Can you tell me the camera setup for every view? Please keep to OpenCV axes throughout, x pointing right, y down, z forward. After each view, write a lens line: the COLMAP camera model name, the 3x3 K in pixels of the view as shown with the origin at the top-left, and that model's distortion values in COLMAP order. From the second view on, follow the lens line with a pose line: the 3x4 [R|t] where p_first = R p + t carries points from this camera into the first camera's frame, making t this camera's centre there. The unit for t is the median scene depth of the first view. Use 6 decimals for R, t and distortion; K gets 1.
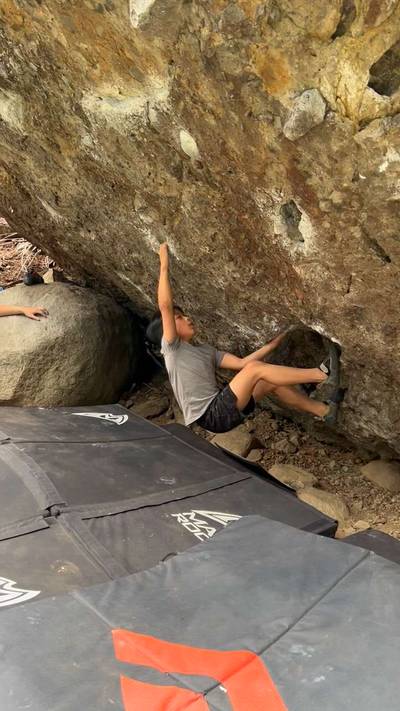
lens RADIAL K [[610.1, 0, 200.0], [0, 610.1, 355.5], [0, 0, 1]] dist [0.106761, -0.182155]
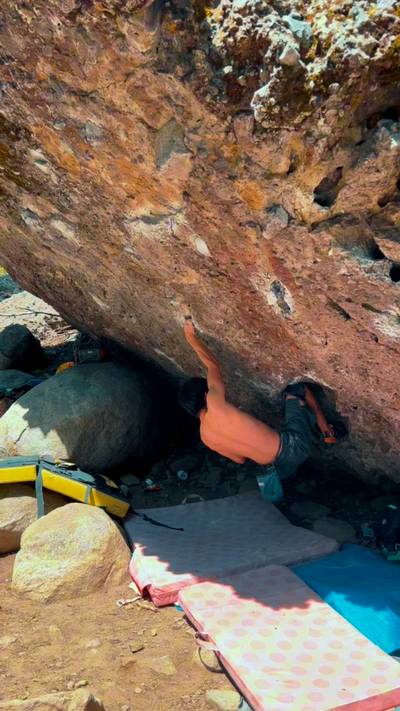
lens RADIAL K [[578.0, 0, 200.0], [0, 578.0, 355.5], [0, 0, 1]] dist [0.158226, -0.287744]
pose [[0.996746, -0.059446, -0.054439, 0.032118], [0.051498, 0.989194, -0.137274, 0.074865], [0.062011, 0.134024, 0.989036, -0.242789]]
